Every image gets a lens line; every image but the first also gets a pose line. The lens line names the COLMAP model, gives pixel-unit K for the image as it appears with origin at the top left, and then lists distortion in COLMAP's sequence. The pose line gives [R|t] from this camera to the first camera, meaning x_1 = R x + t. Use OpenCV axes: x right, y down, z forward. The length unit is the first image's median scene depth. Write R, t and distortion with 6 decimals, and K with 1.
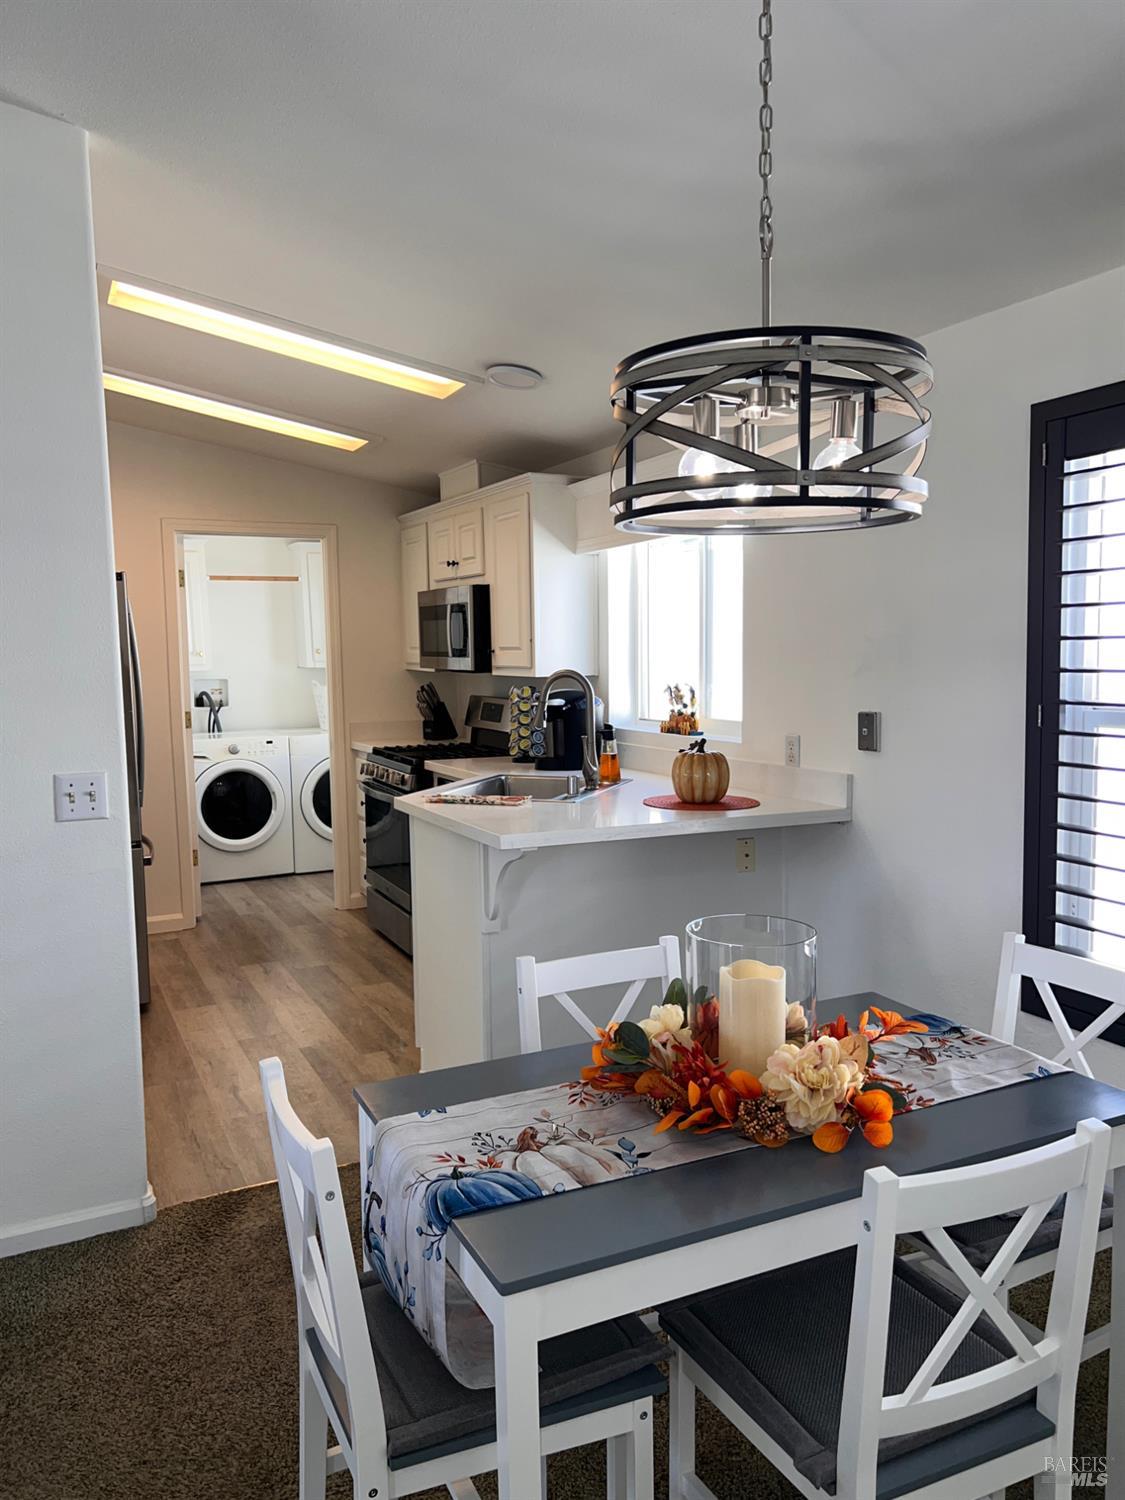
lens RADIAL K [[1132.7, 0, 562.3], [0, 1132.7, 752.6], [0, 0, 1]] dist [0.033015, -0.031723]
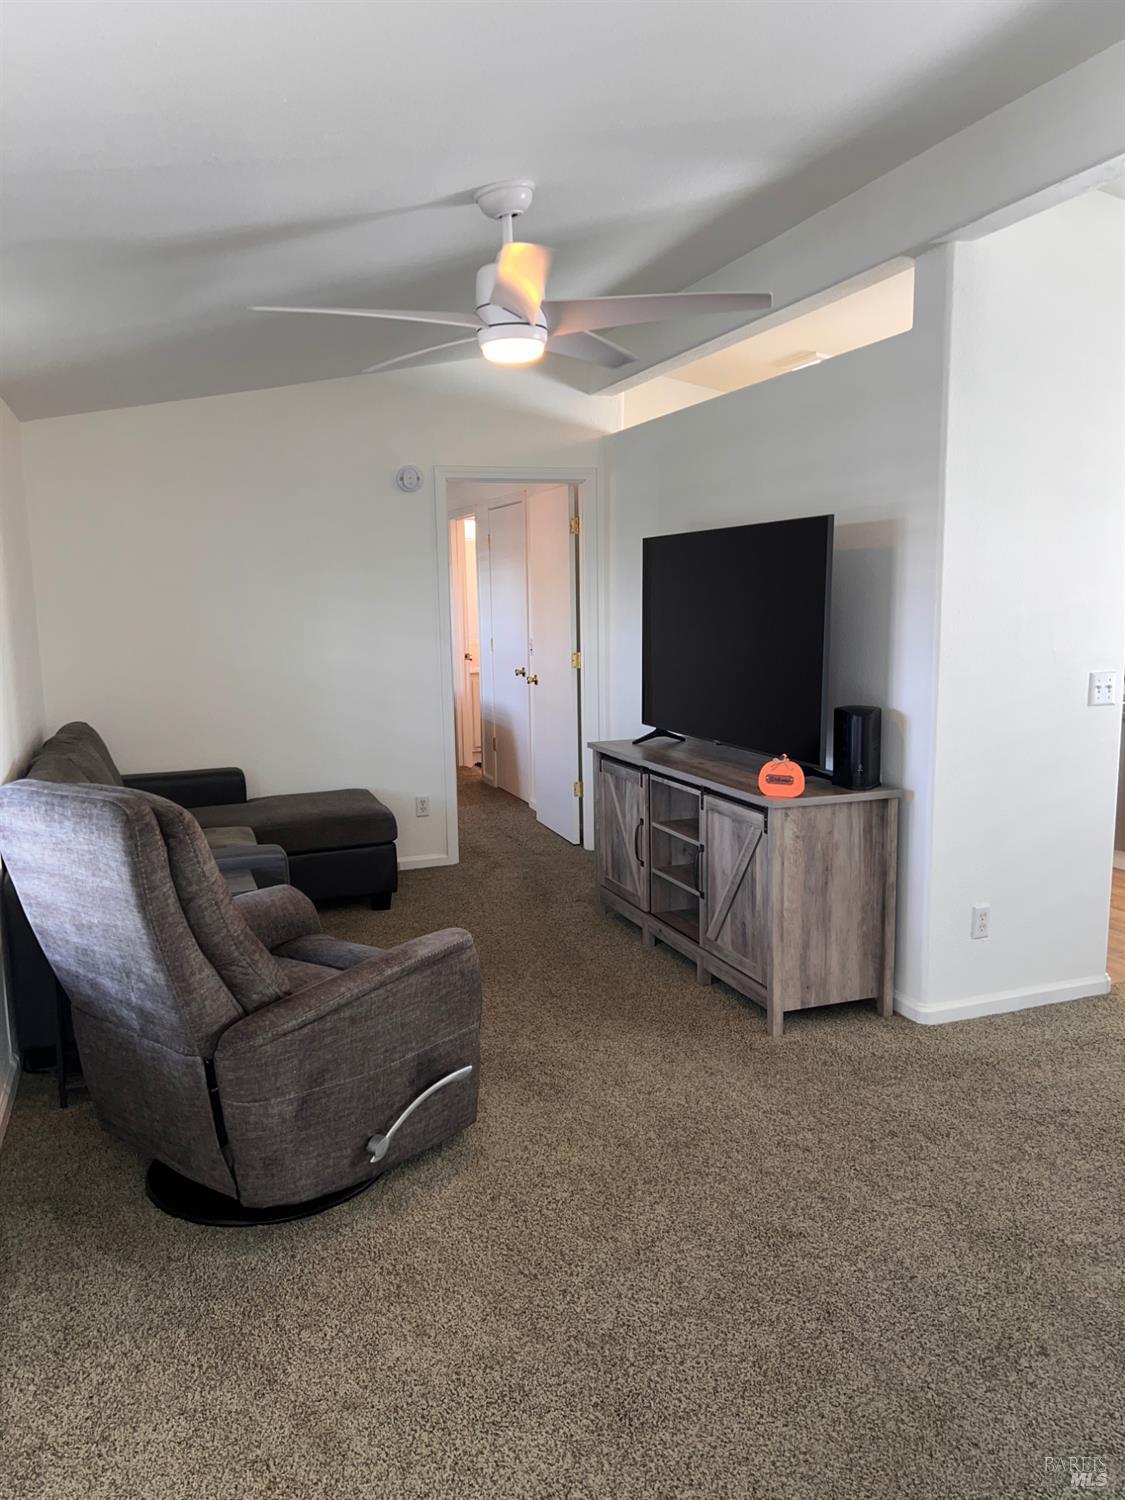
lens RADIAL K [[1132.7, 0, 561.5], [0, 1132.7, 751.4], [0, 0, 1]] dist [0.033015, -0.031723]
pose [[0.995338, 0.016869, -0.094959, -0.926319], [-0.012765, 0.998965, 0.043663, 0.061631], [0.095597, -0.042248, 0.994523, -0.464114]]
